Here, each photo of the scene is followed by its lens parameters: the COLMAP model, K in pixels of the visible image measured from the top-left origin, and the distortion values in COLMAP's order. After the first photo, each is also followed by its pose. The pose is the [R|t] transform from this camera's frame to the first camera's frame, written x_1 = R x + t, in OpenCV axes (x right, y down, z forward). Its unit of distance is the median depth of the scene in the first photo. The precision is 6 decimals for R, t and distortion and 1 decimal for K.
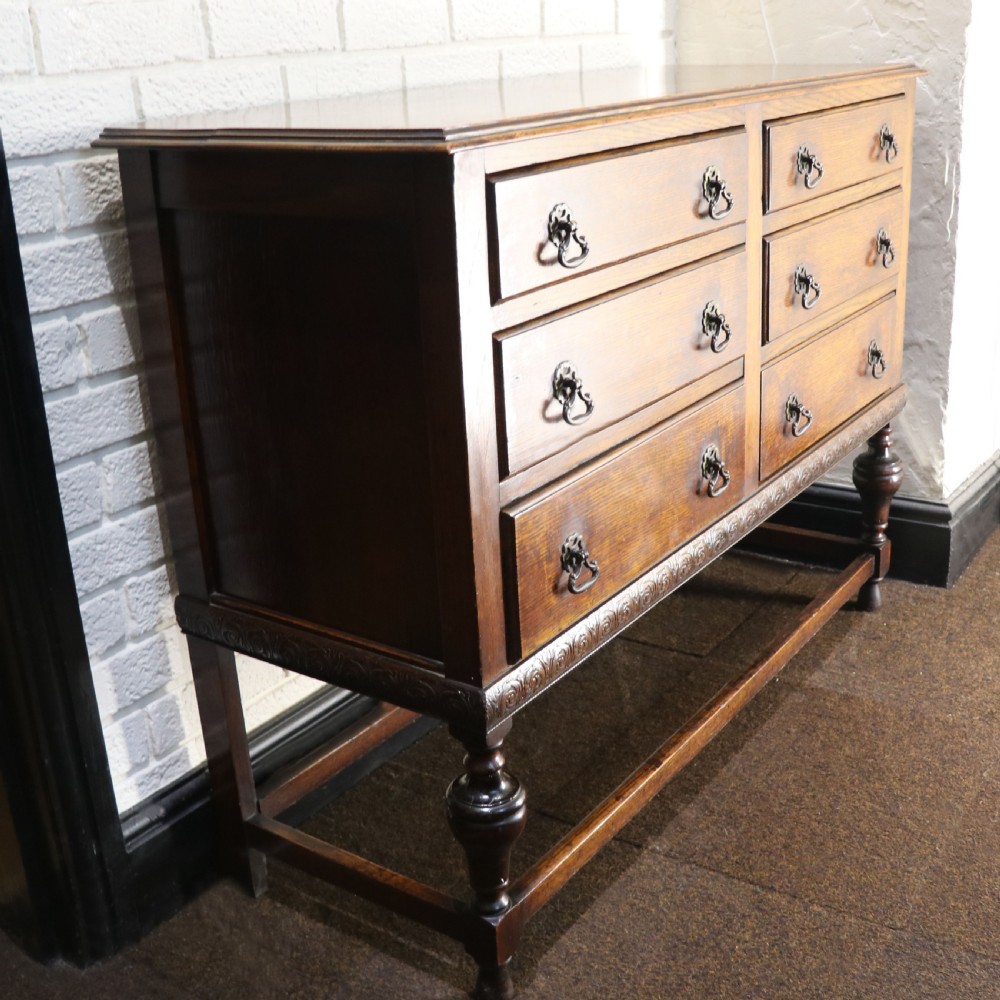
lens RADIAL K [[1273.2, 0, 500.0], [0, 1273.2, 500.0], [0, 0, 1]] dist [-0.156231, 0.132994]
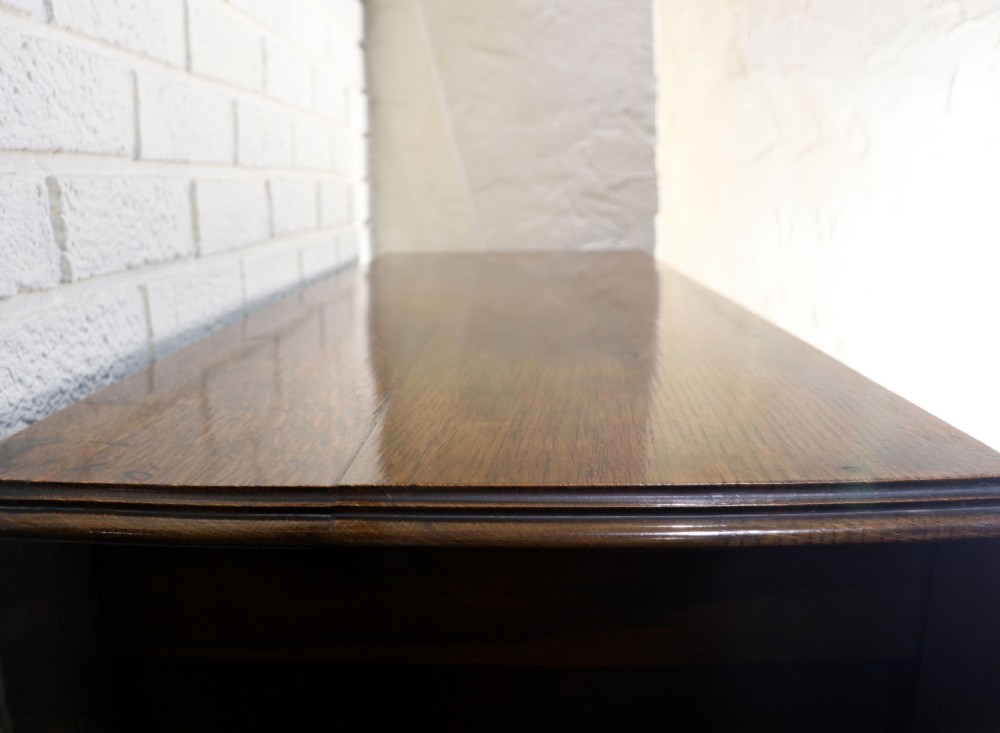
lens RADIAL K [[885.2, 0, 500.0], [0, 885.2, 366.5], [0, 0, 1]] dist [-0.079775, -0.000471]
pose [[0.832008, -0.075599, 0.549589, -0.278012], [0.169750, 0.977847, -0.122472, -0.236275], [-0.528155, 0.195190, 0.826410, 0.582841]]
